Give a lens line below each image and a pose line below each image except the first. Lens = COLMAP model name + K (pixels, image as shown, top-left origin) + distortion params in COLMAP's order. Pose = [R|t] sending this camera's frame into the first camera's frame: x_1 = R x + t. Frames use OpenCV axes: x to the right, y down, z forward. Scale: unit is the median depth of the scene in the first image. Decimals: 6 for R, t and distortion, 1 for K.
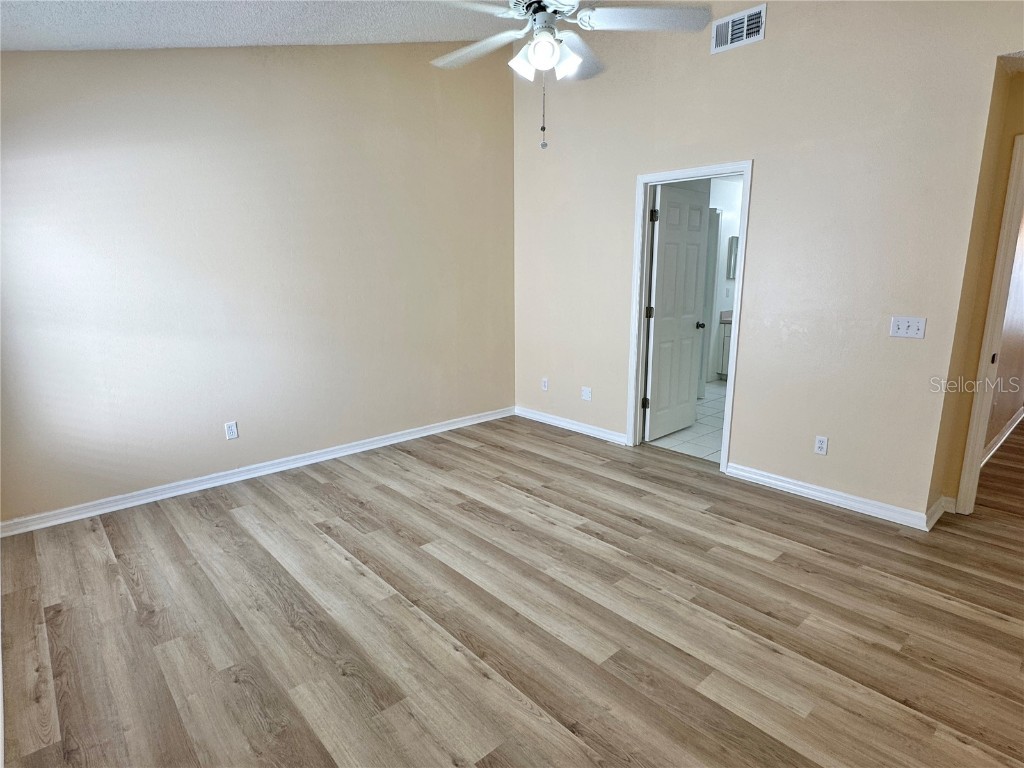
lens RADIAL K [[561.9, 0, 513.7], [0, 561.9, 383.7], [0, 0, 1]] dist [-0.005631, 0.002997]
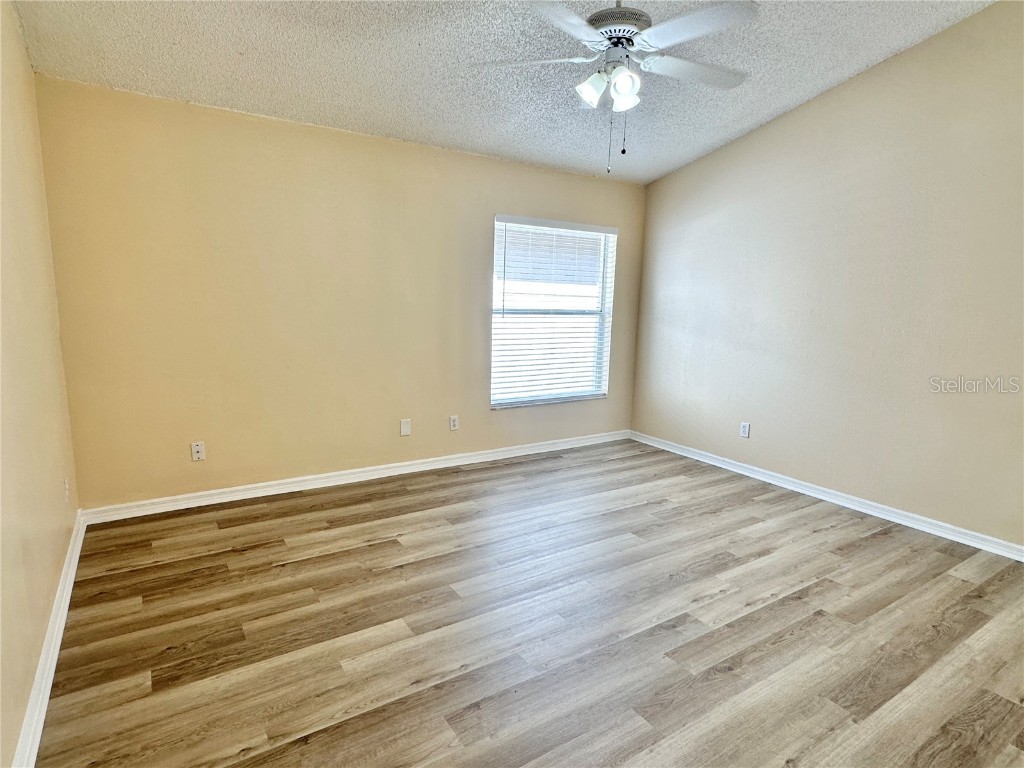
lens RADIAL K [[561.9, 0, 513.7], [0, 561.9, 383.6], [0, 0, 1]] dist [-0.005631, 0.002997]
pose [[-0.147708, 0.157047, -0.976483, 0.780463], [-0.231966, 0.954272, 0.188563, -0.132105], [0.961444, 0.254363, -0.104524, 0.683145]]
